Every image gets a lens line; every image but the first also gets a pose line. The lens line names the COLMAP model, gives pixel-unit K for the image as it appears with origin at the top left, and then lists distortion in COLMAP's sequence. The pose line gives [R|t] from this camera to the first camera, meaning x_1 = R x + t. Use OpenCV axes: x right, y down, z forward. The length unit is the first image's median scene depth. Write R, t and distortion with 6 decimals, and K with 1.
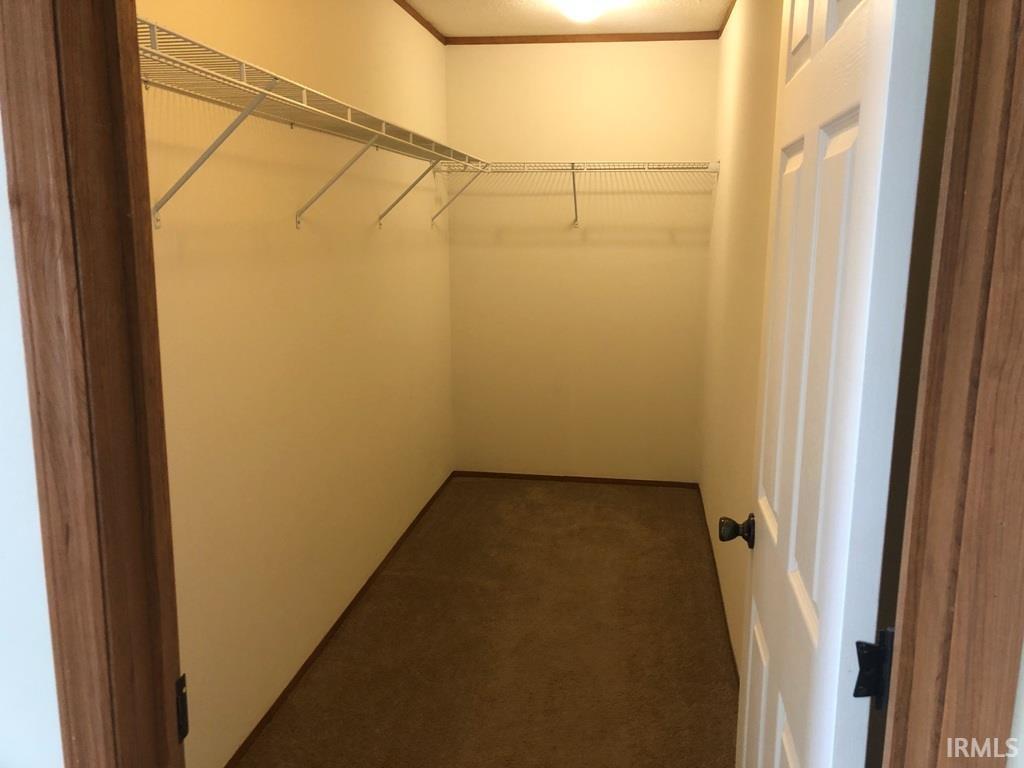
lens RADIAL K [[845.1, 0, 510.2], [0, 845.1, 383.9], [0, 0, 1]] dist [0.034580, -0.030221]
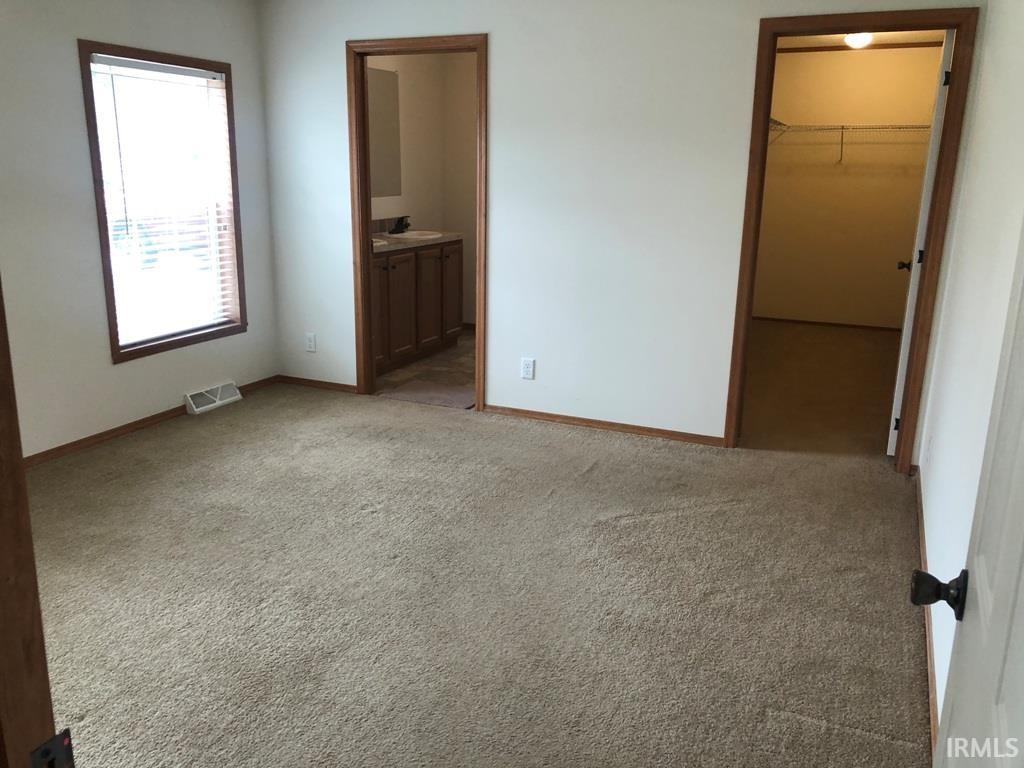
lens RADIAL K [[845.1, 0, 514.9], [0, 845.1, 378.6], [0, 0, 1]] dist [0.034580, -0.030221]
pose [[0.966565, 0.067926, -0.247261, -0.102357], [-0.054186, 0.996606, 0.061965, 0.168063], [0.250631, -0.046495, 0.966965, -0.805481]]
